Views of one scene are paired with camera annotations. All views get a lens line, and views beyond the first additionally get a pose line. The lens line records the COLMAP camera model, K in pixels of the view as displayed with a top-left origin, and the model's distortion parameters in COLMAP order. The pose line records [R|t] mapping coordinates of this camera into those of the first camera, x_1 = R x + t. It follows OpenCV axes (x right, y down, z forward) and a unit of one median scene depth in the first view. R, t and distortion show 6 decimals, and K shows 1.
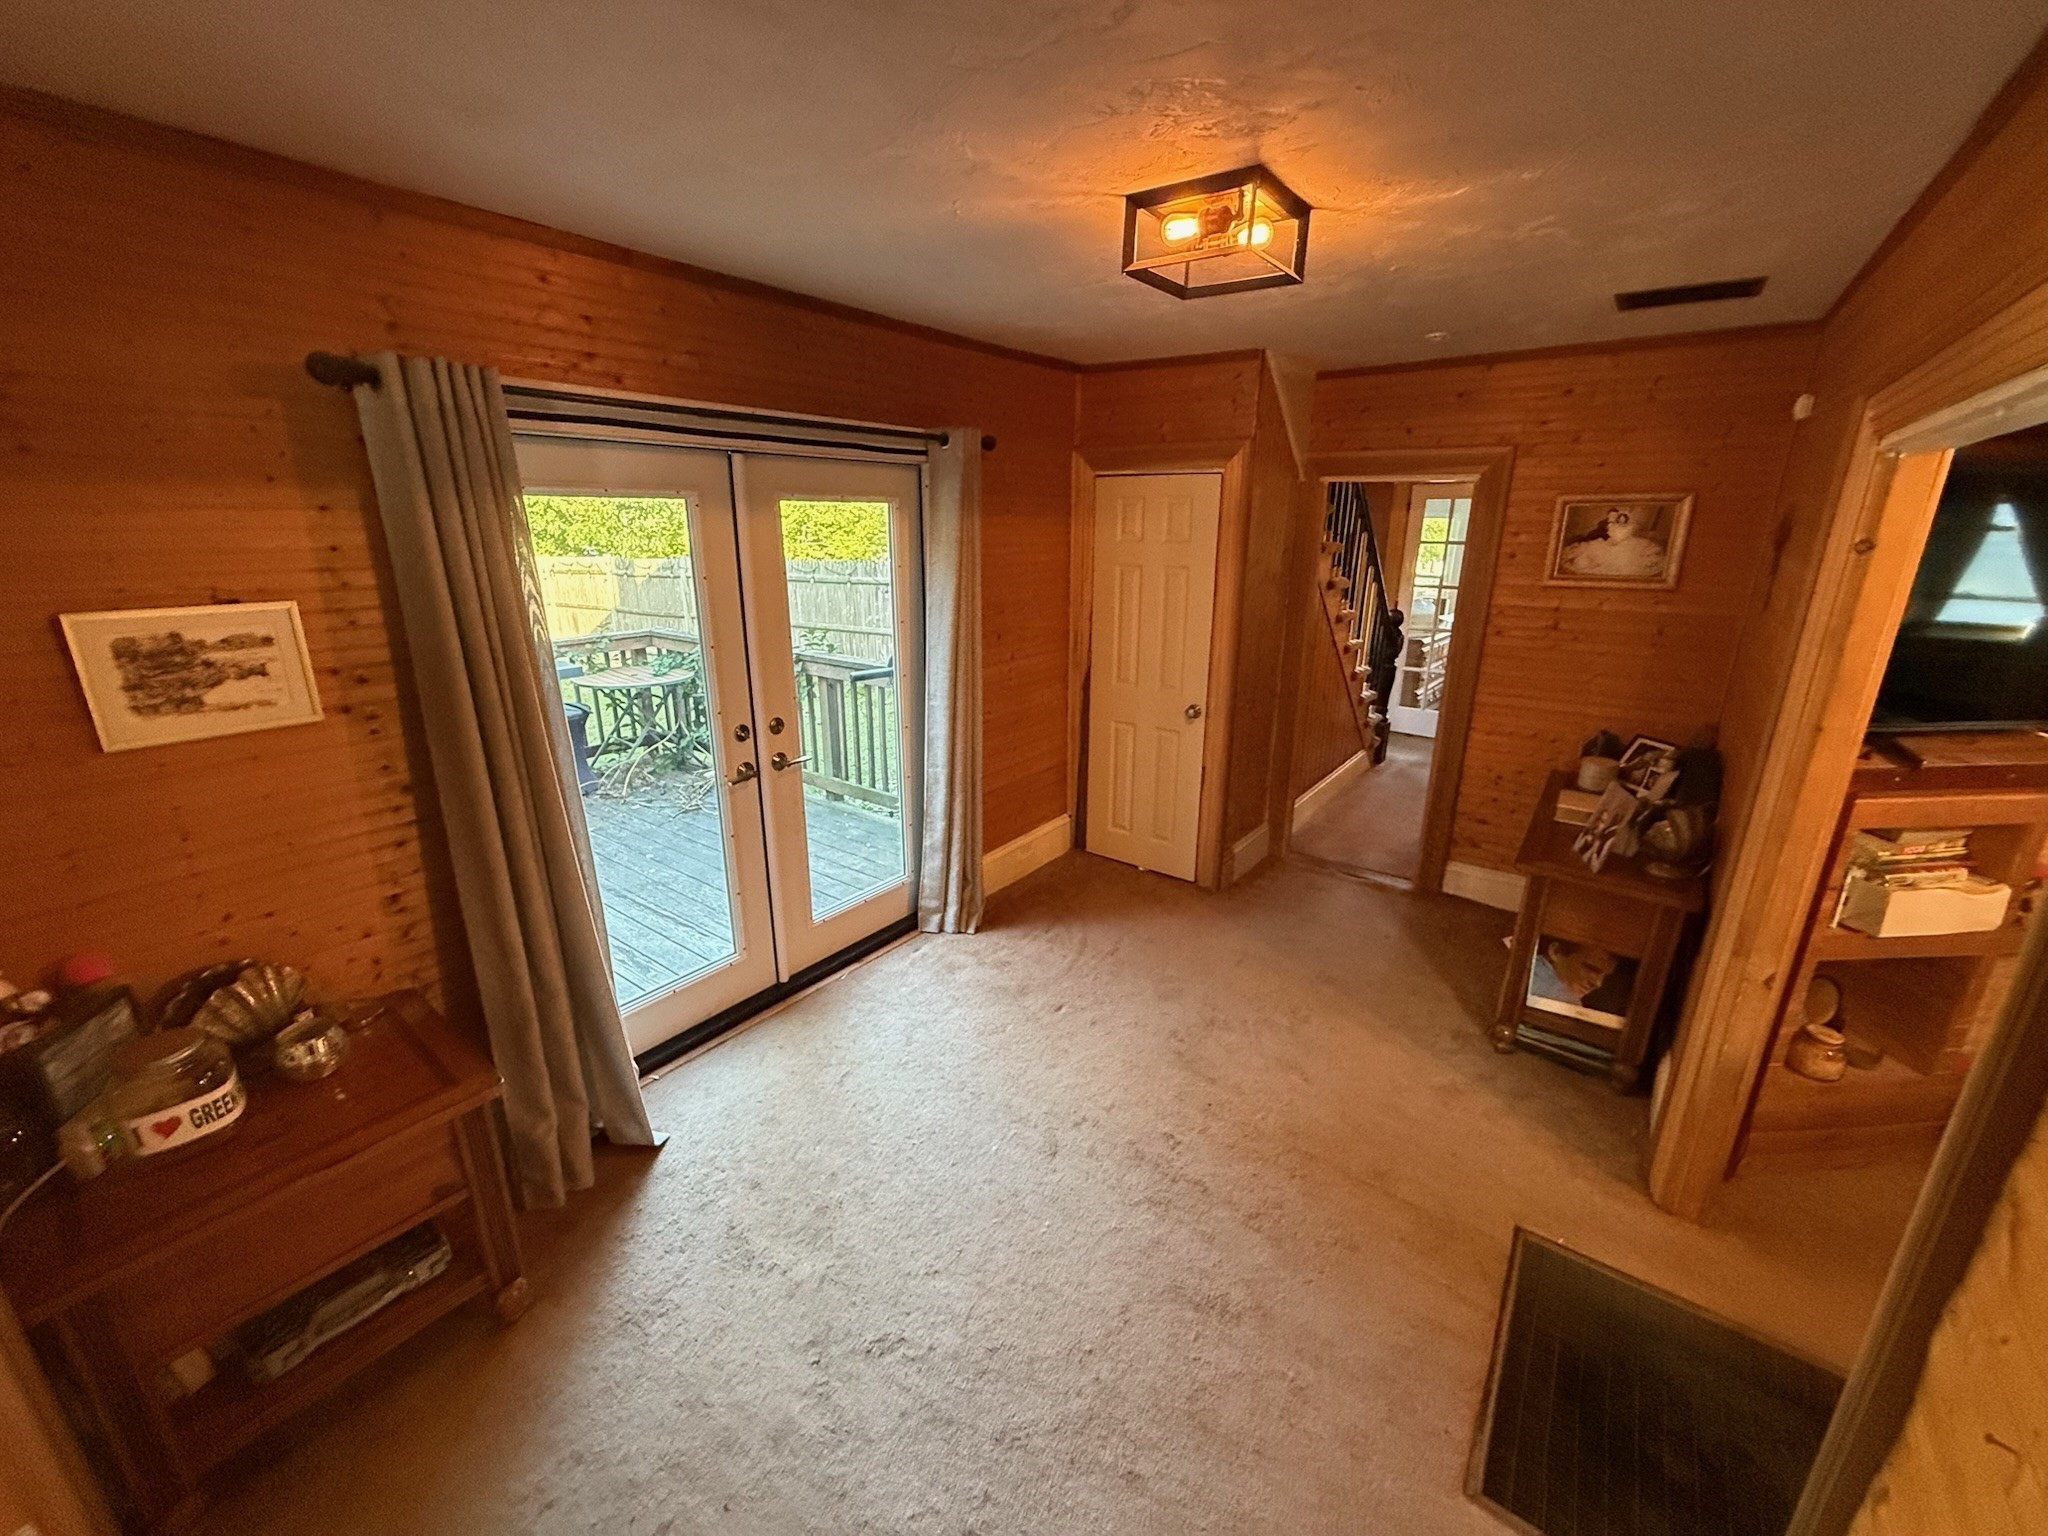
lens RADIAL K [[822.7, 0, 1024.0], [0, 822.7, 768.0], [0, 0, 1]] dist [0.001208, 0.000340]
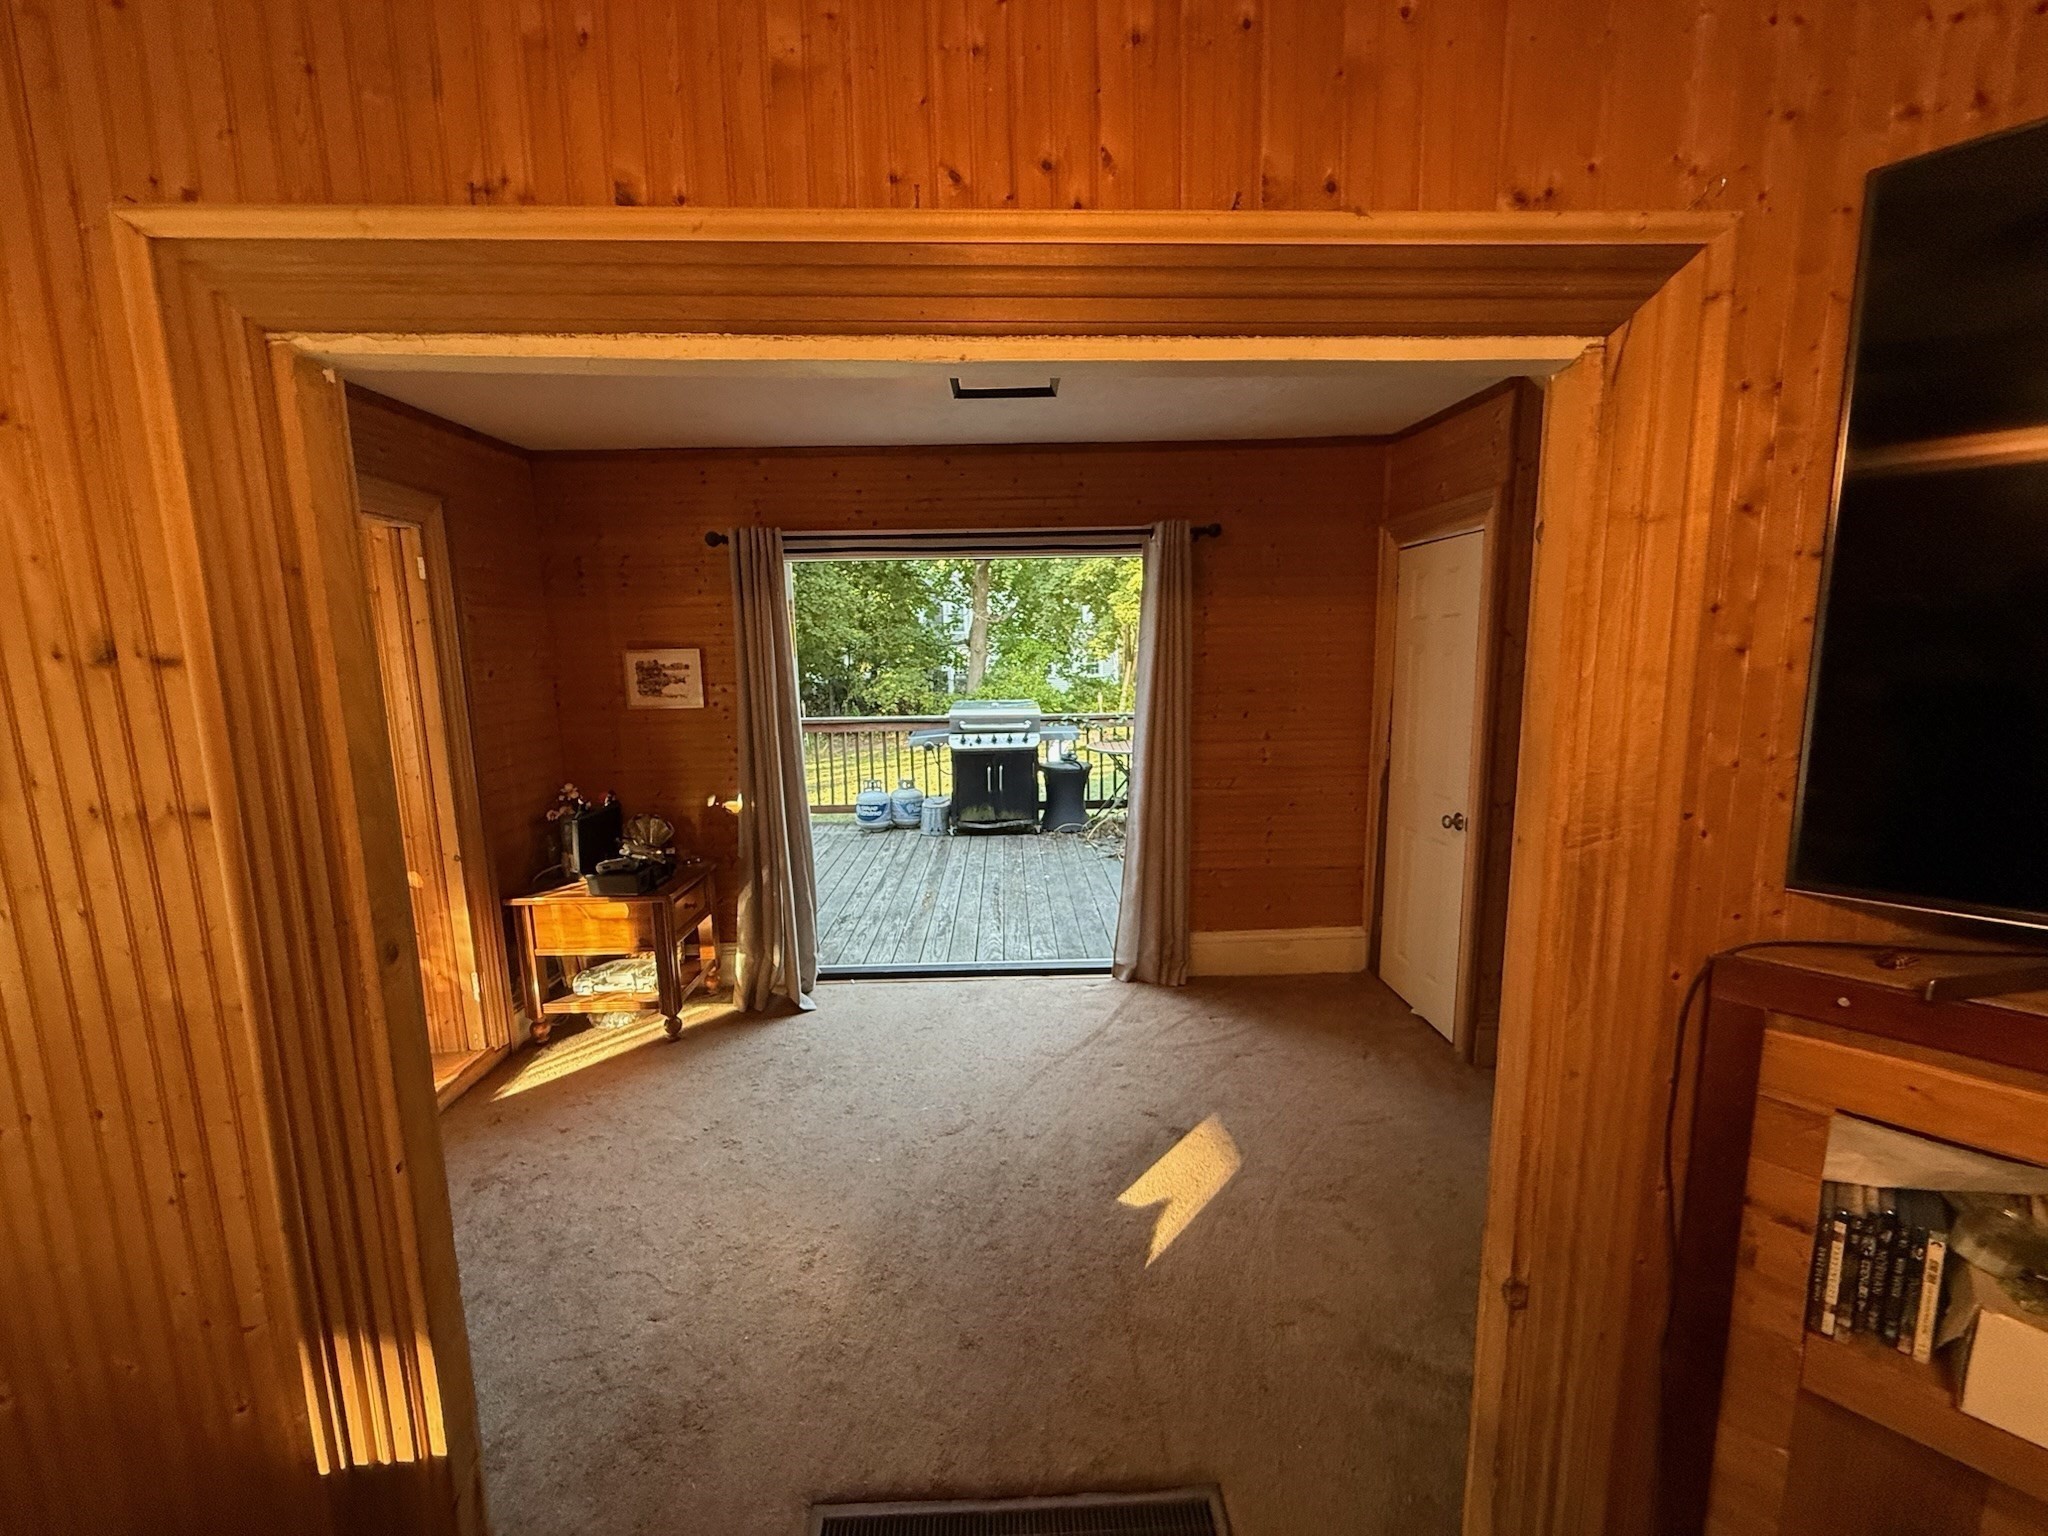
lens RADIAL K [[822.7, 0, 1024.0], [0, 822.7, 768.0], [0, 0, 1]] dist [0.001208, 0.000340]
pose [[0.615791, 0.105564, -0.780805, 1.045430], [-0.209000, 0.977369, -0.032692, -0.009752], [0.759684, 0.183320, 0.623918, 0.312513]]
